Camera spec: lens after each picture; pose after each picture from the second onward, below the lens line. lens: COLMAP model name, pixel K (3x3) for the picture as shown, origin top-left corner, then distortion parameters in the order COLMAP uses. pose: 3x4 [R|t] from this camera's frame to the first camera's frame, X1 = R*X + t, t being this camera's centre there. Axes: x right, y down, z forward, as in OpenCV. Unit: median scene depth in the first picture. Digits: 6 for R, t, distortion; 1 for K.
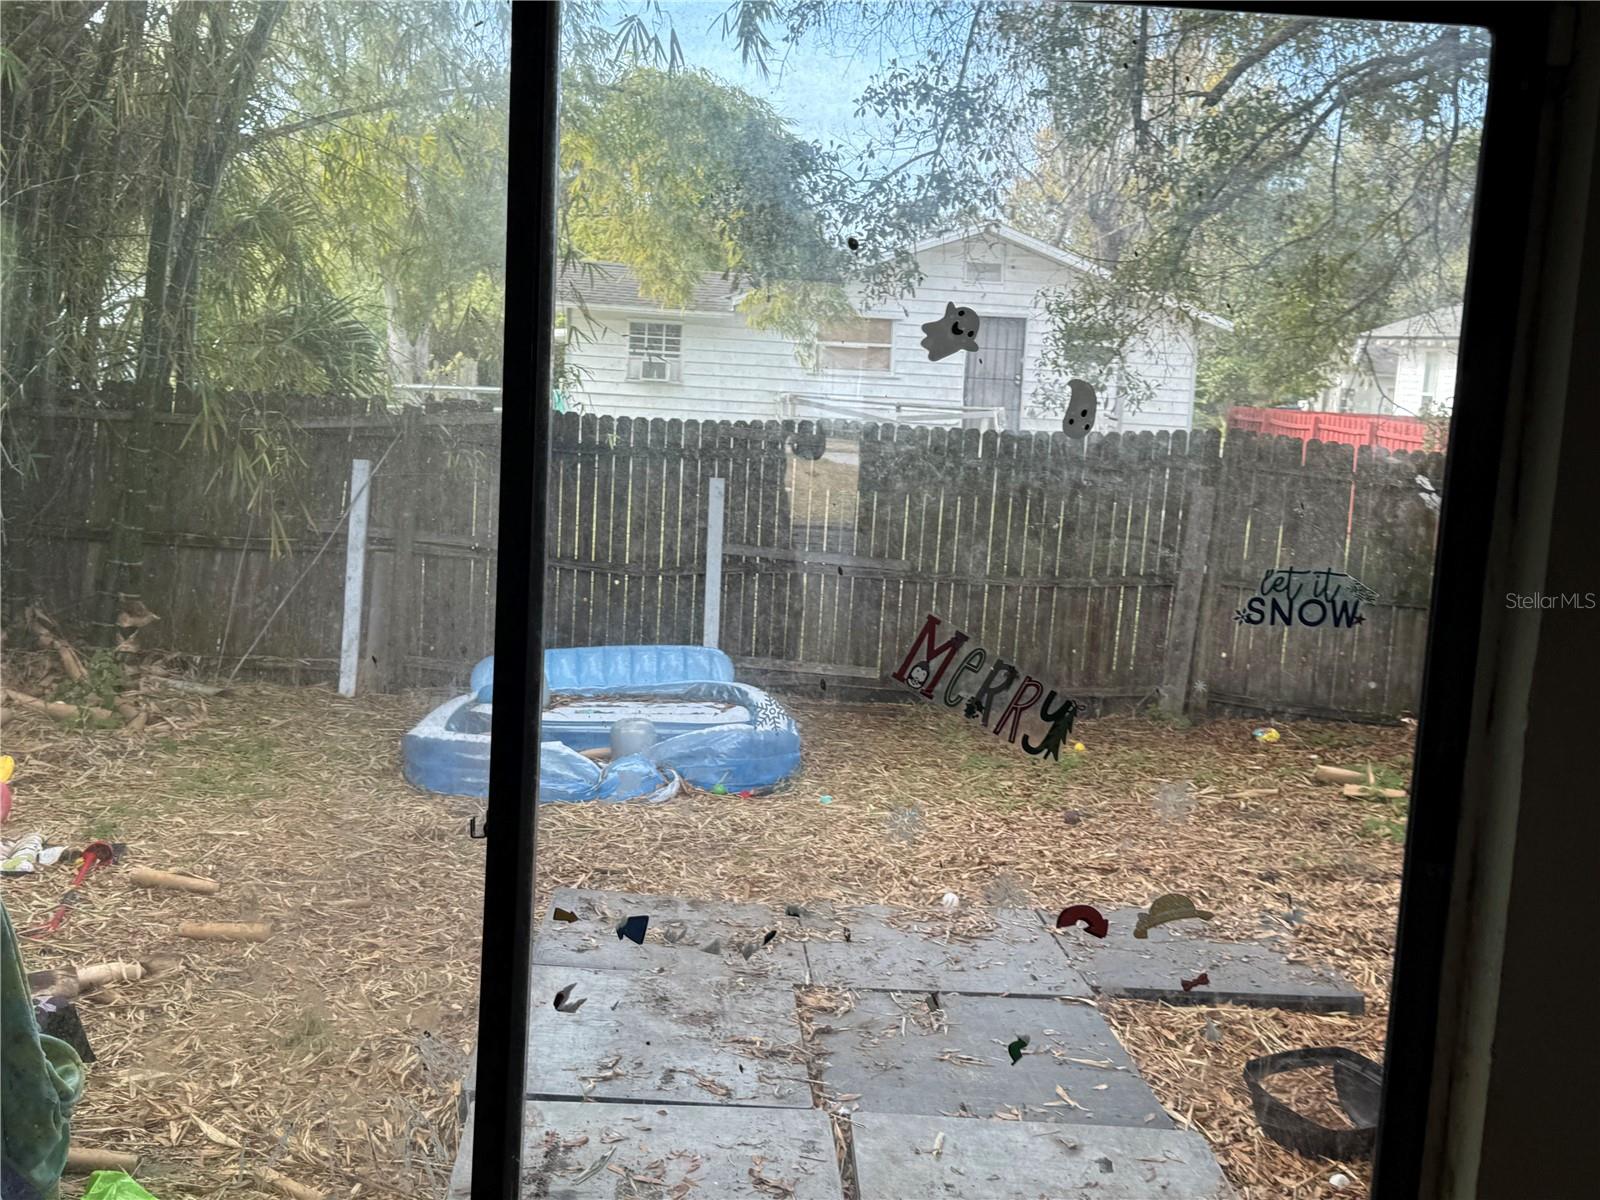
lens RADIAL K [[1783.5, 0, 802.3], [0, 1783.5, 609.6], [0, 0, 1]] dist [0.077184, 0.000000]
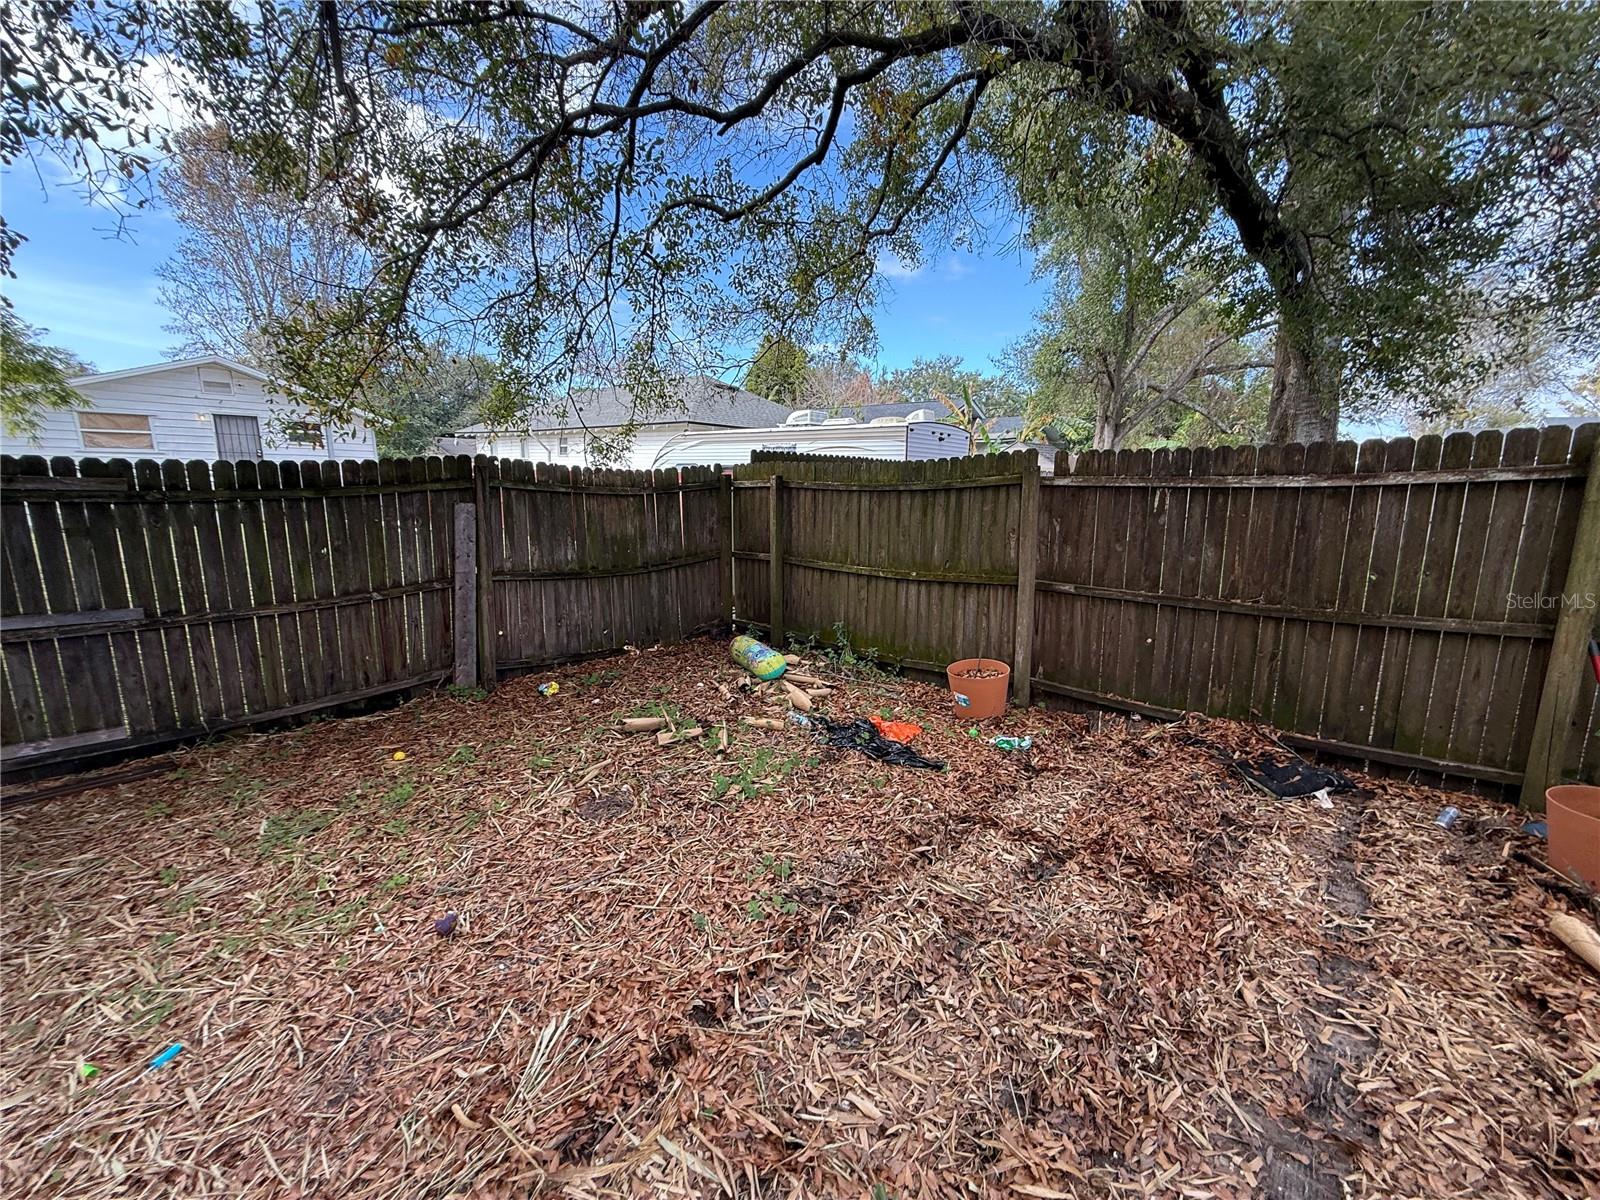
lens RADIAL K [[639.7, 0, 796.5], [0, 639.7, 604.1], [0, 0, 1]] dist [0.001471, 0.000249]
pose [[0.695234, -0.184713, 0.694644, 0.077856], [0.116857, 0.982605, 0.144329, -0.044202], [-0.709221, -0.019169, 0.704726, 0.616561]]
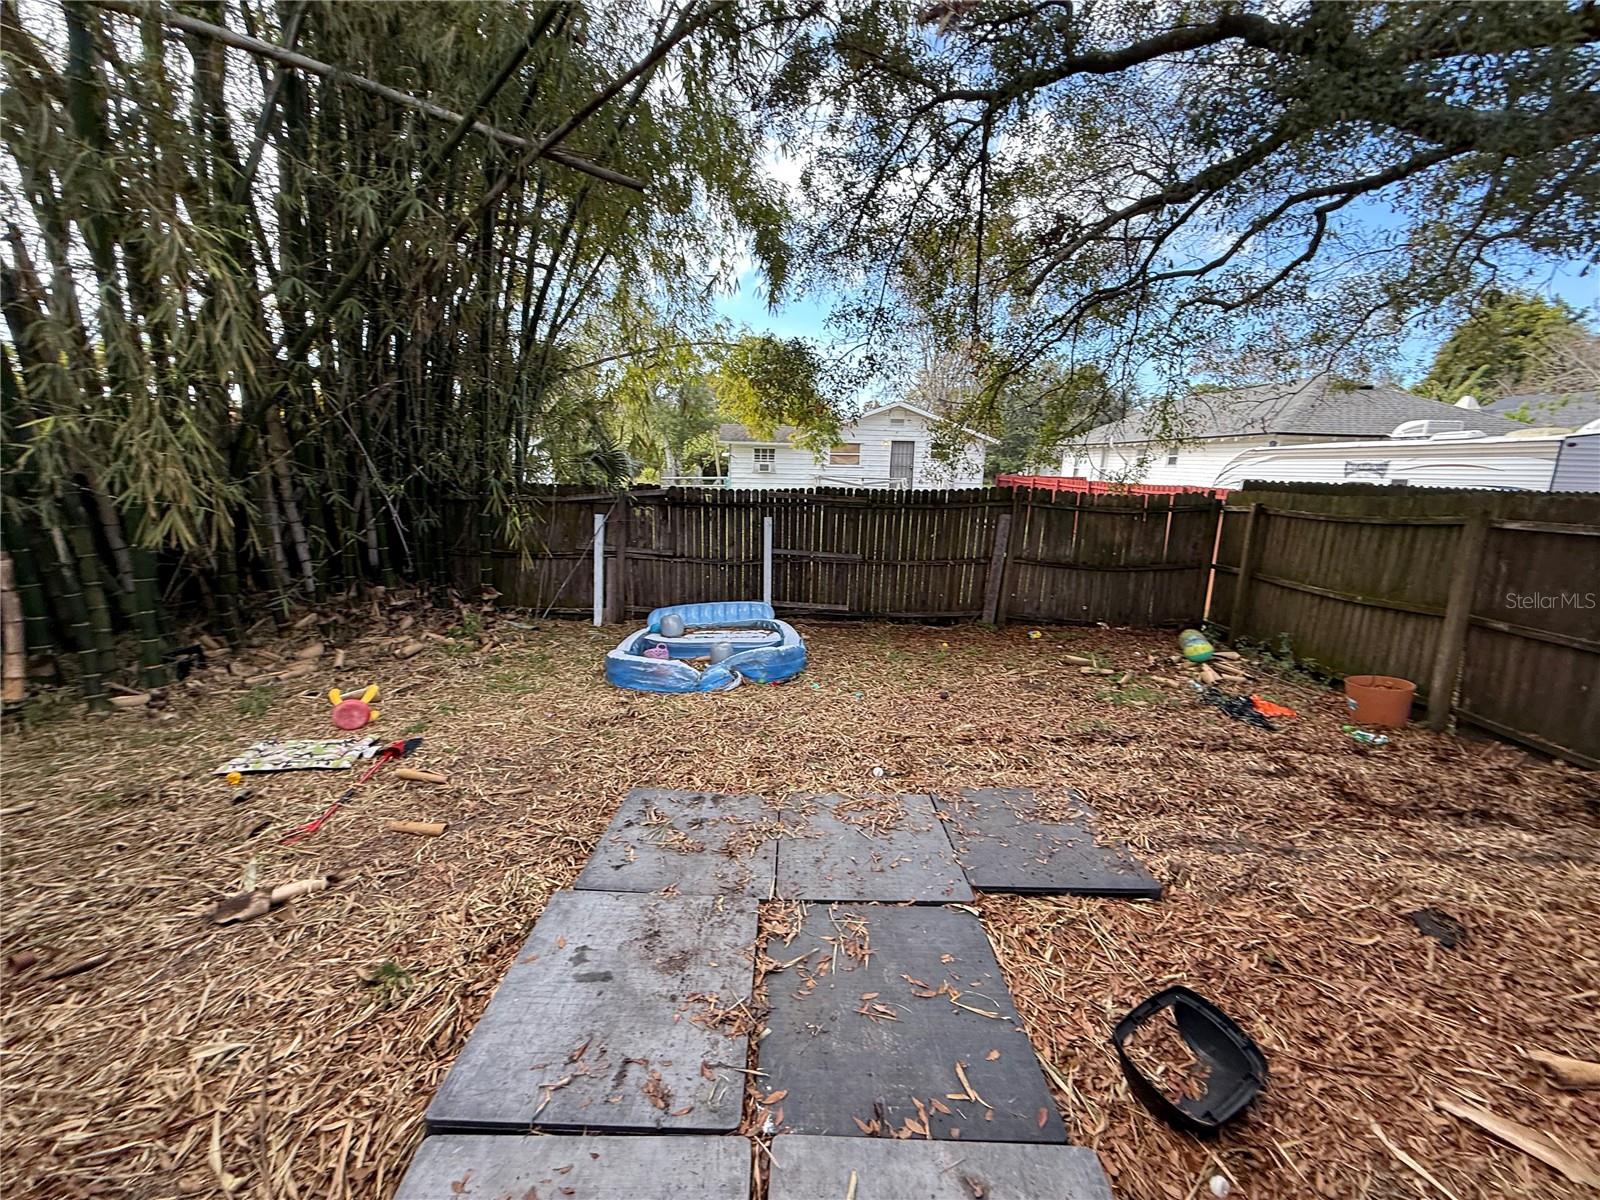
lens RADIAL K [[639.7, 0, 791.8], [0, 639.7, 606.5], [0, 0, 1]] dist [0.001471, 0.000249]
pose [[0.997573, -0.019759, -0.066768, 0.031721], [0.025115, 0.996449, 0.080367, -0.033414], [0.064943, -0.081849, 0.994527, 0.282912]]
